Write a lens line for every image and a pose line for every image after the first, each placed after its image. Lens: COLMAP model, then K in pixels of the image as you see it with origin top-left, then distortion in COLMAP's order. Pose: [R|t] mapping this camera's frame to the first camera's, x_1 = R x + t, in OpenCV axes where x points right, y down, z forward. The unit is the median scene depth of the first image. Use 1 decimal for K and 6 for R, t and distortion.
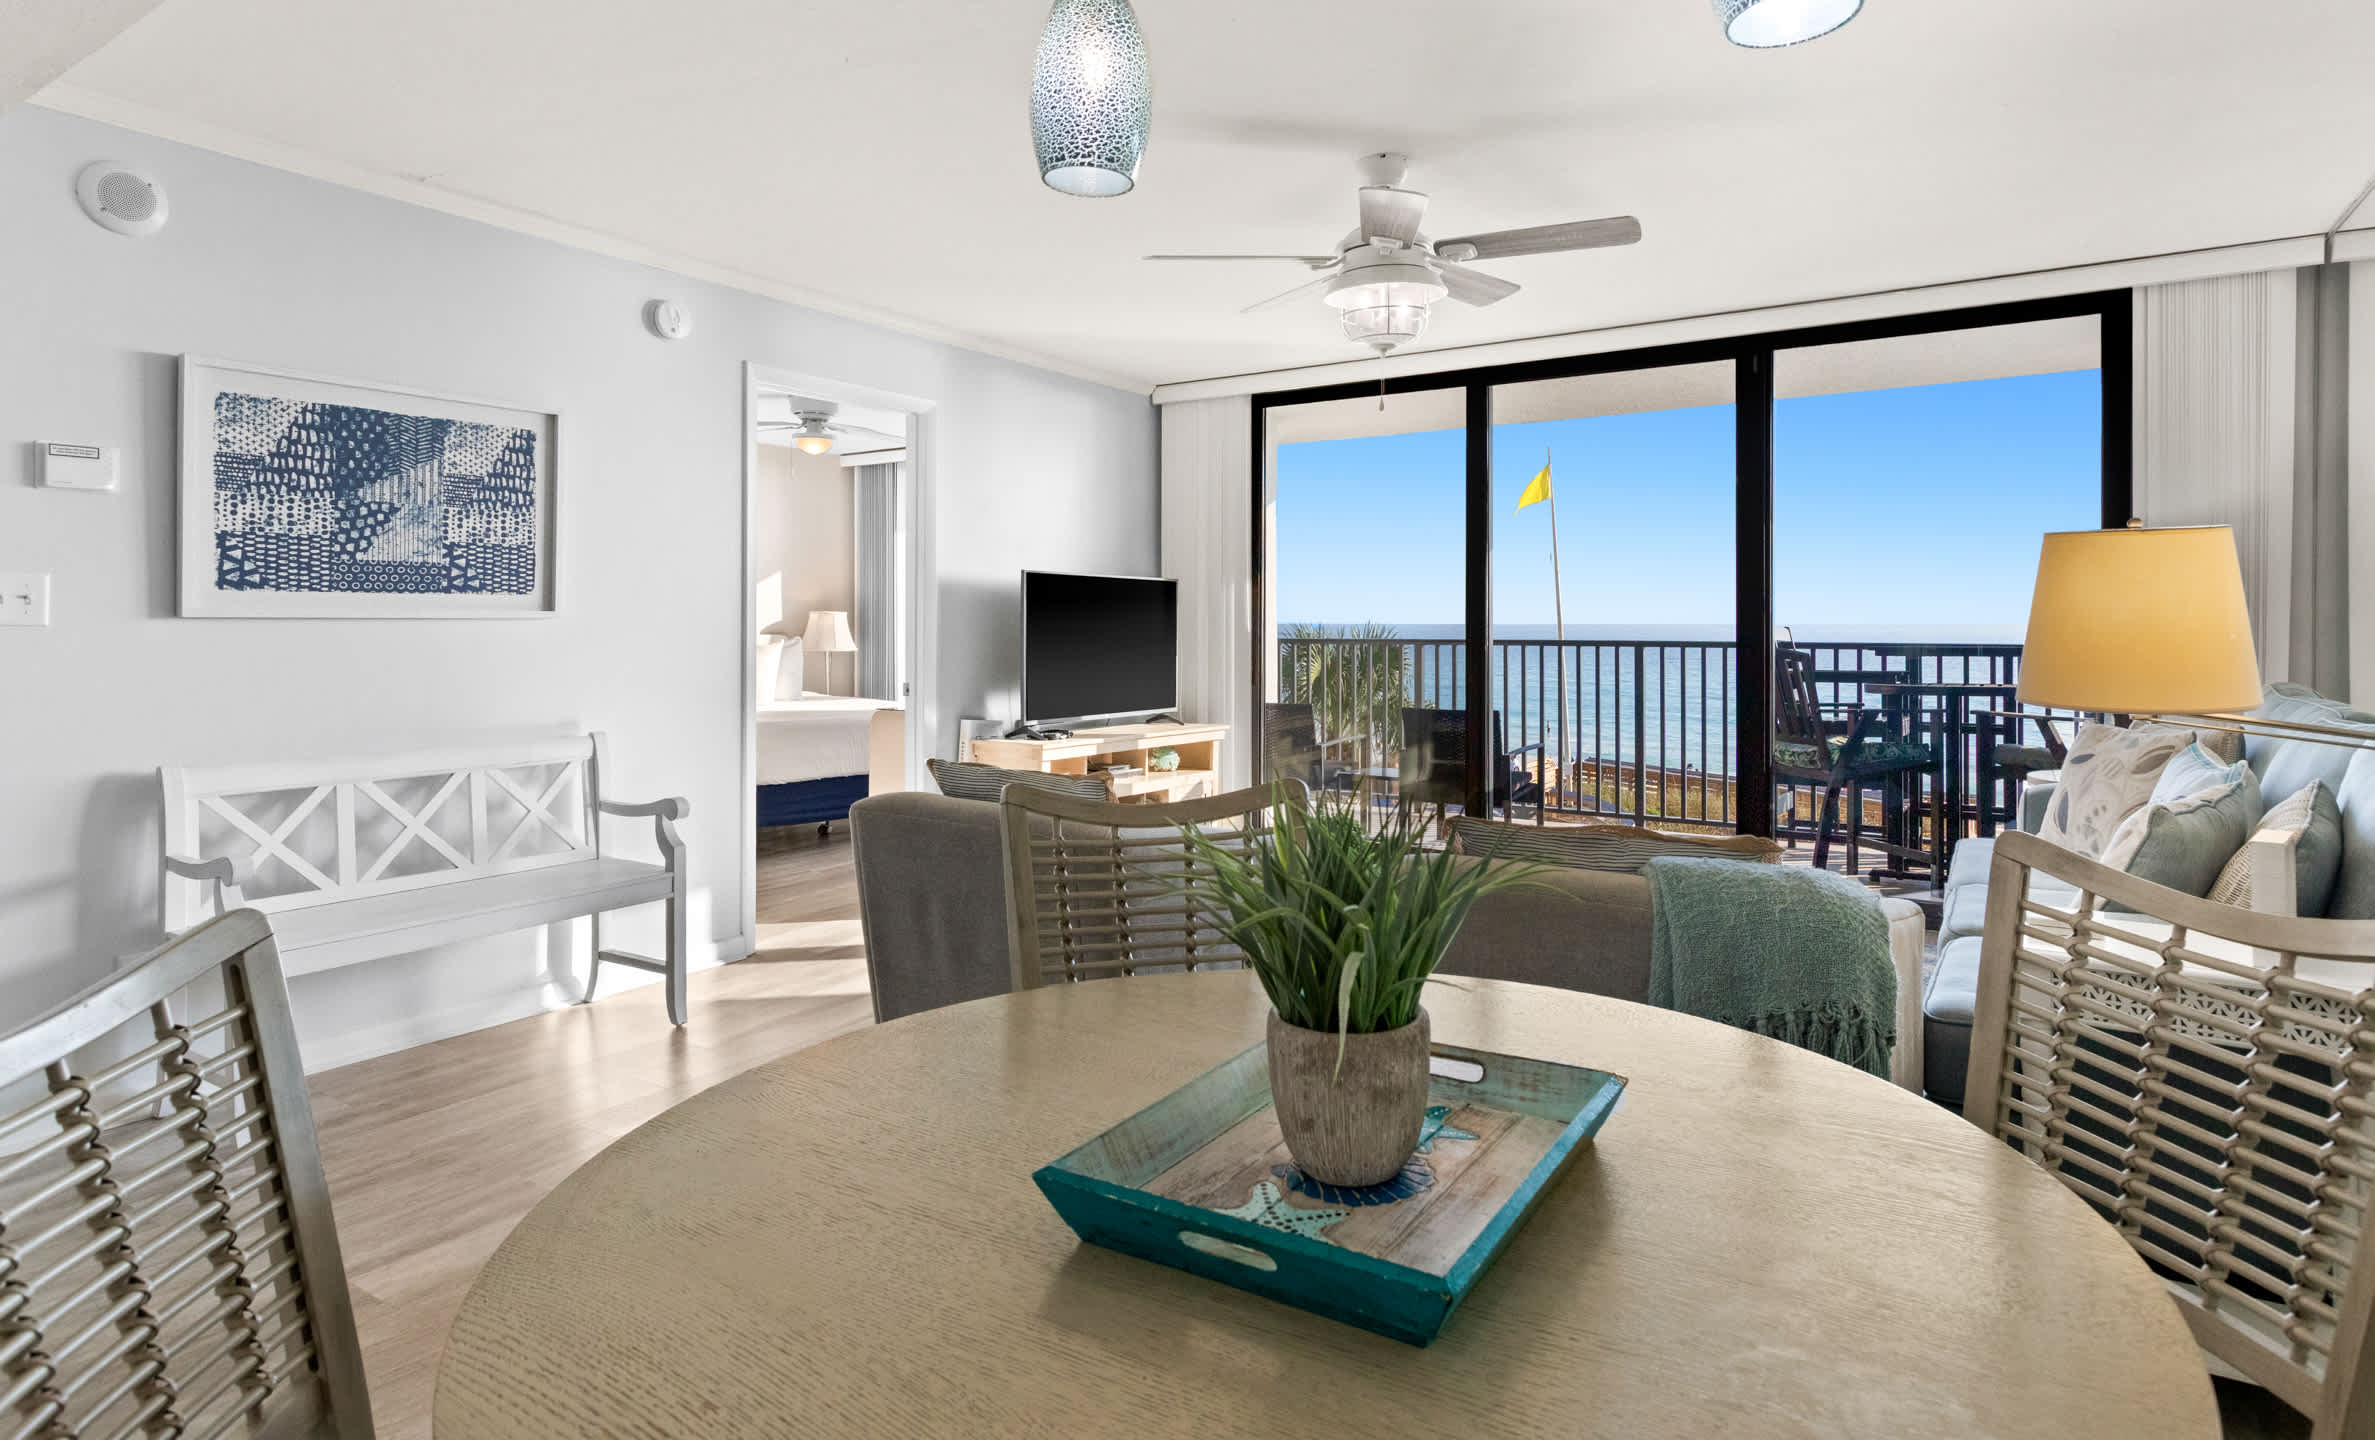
lens RADIAL K [[1268.1, 0, 1196.1], [0, 1268.1, 717.3], [0, 0, 1]] dist [0.001747, 0.002329]
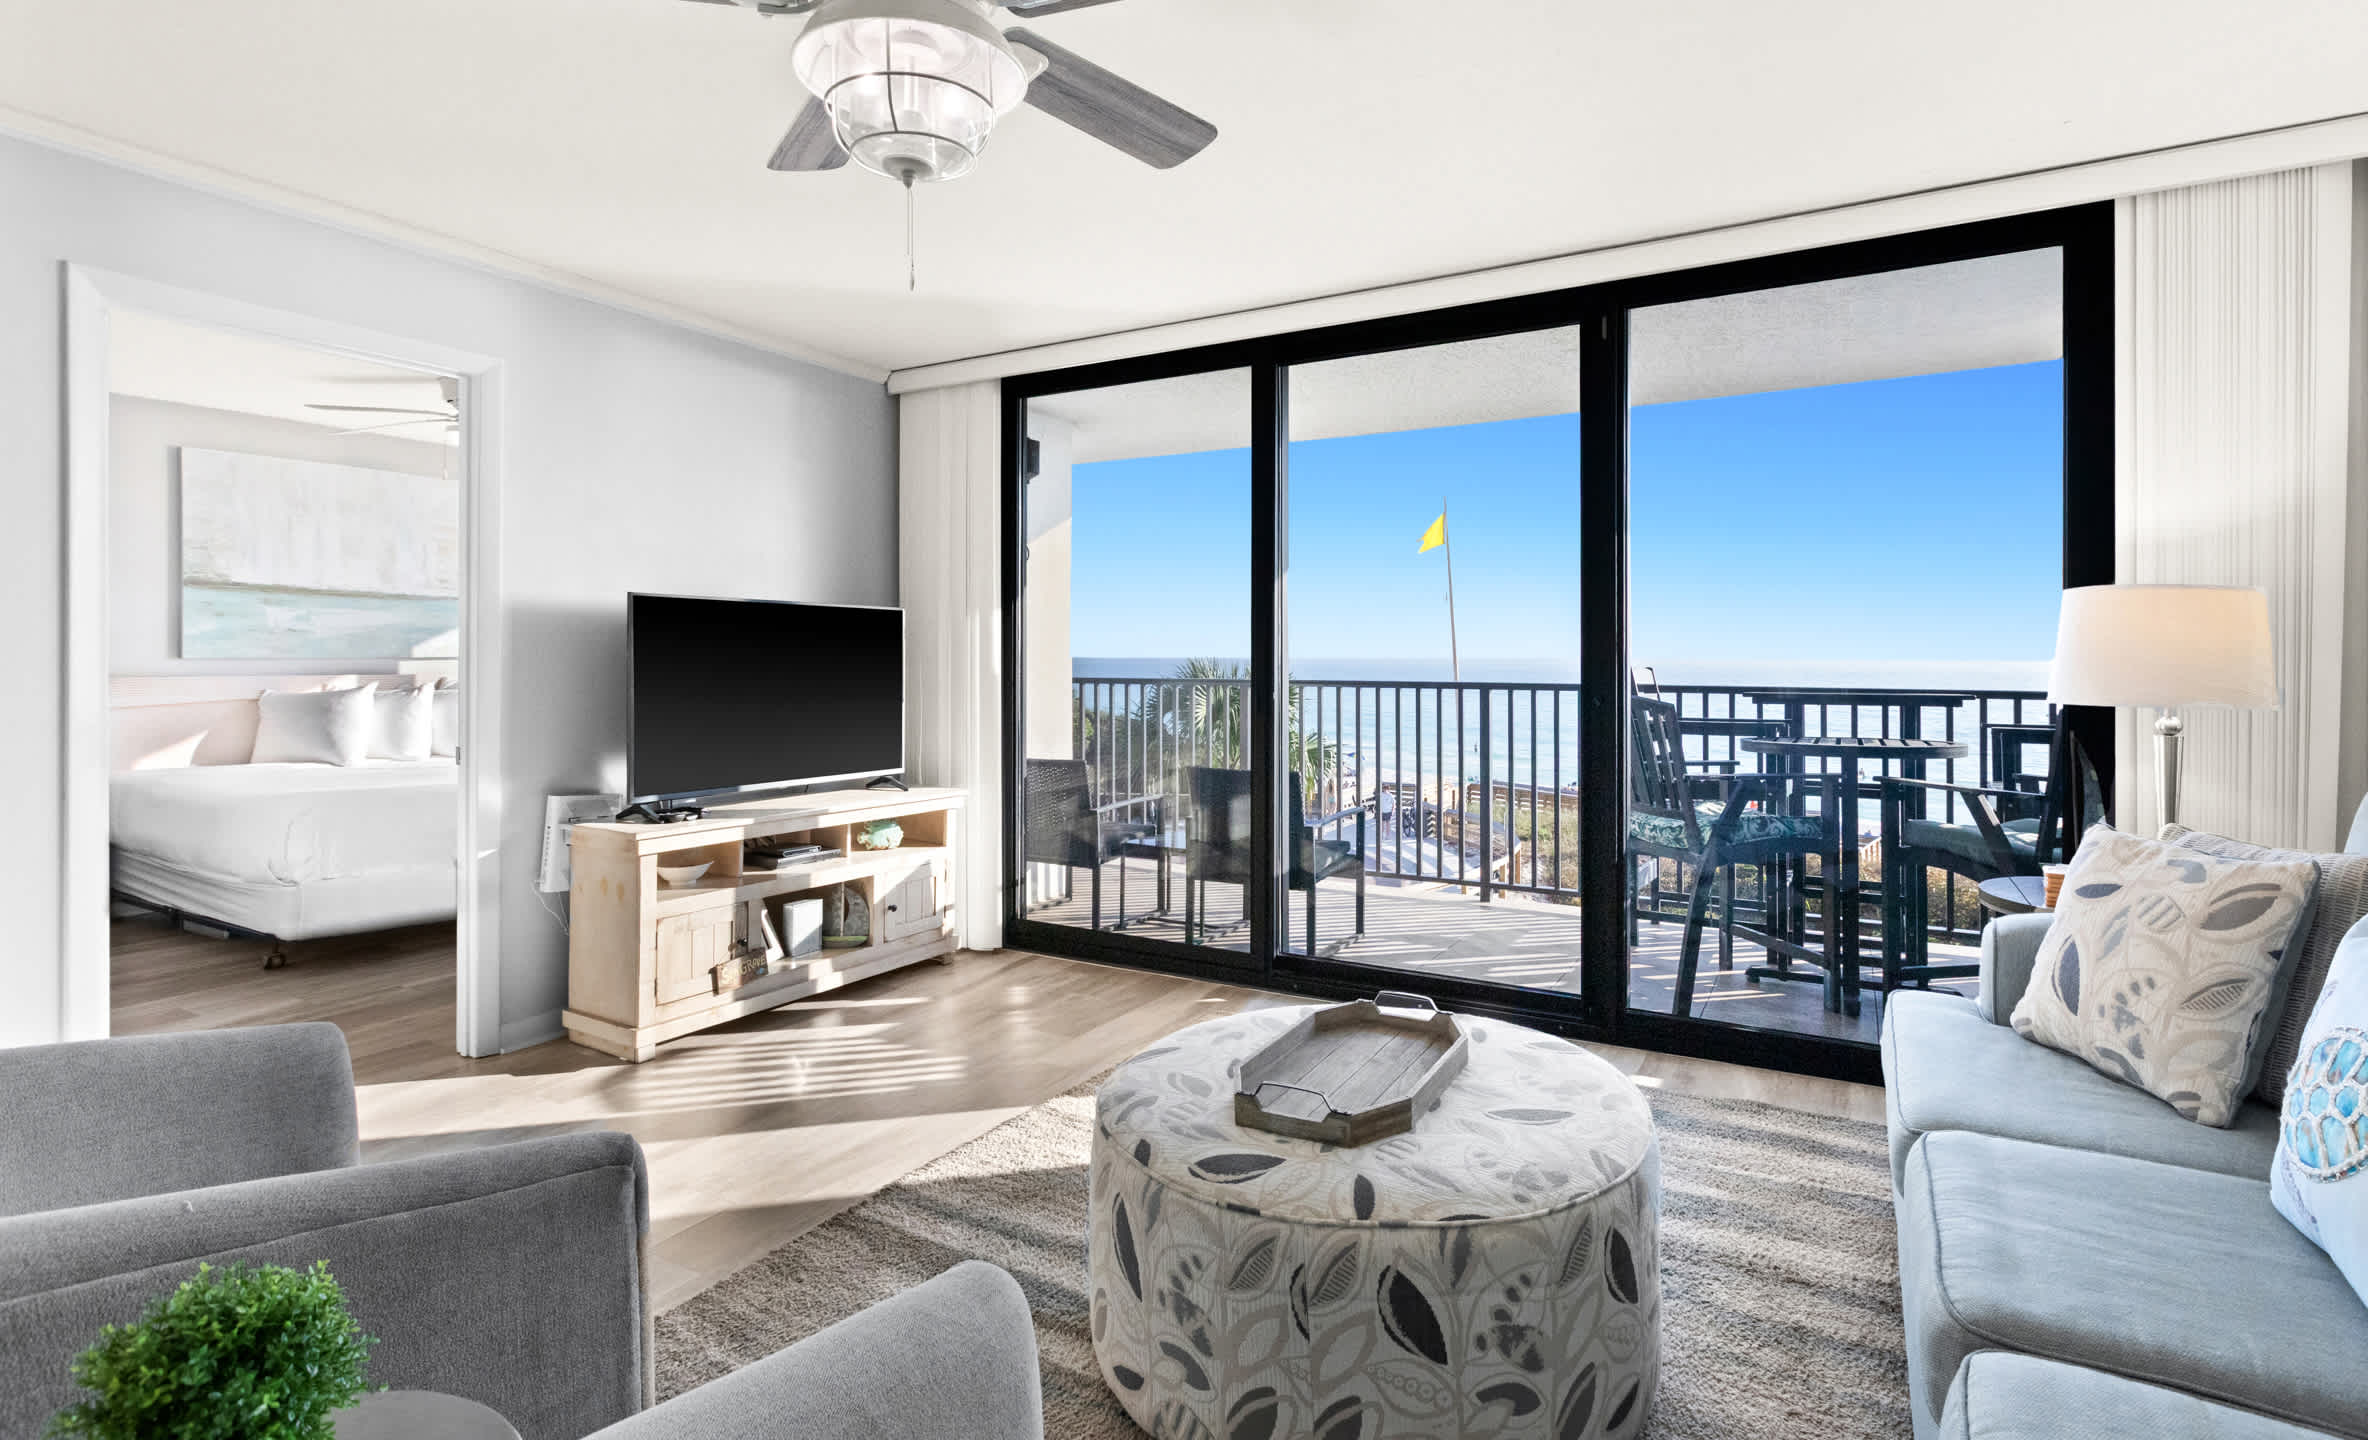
lens RADIAL K [[1146.4, 0, 1194.3], [0, 1146.4, 745.3], [0, 0, 1]] dist [0.001362, -0.000209]
pose [[0.998636, -0.001286, 0.052203, 0.130809], [0.001163, 0.999996, 0.002388, -0.023704], [-0.052206, -0.002324, 0.998634, 0.268072]]
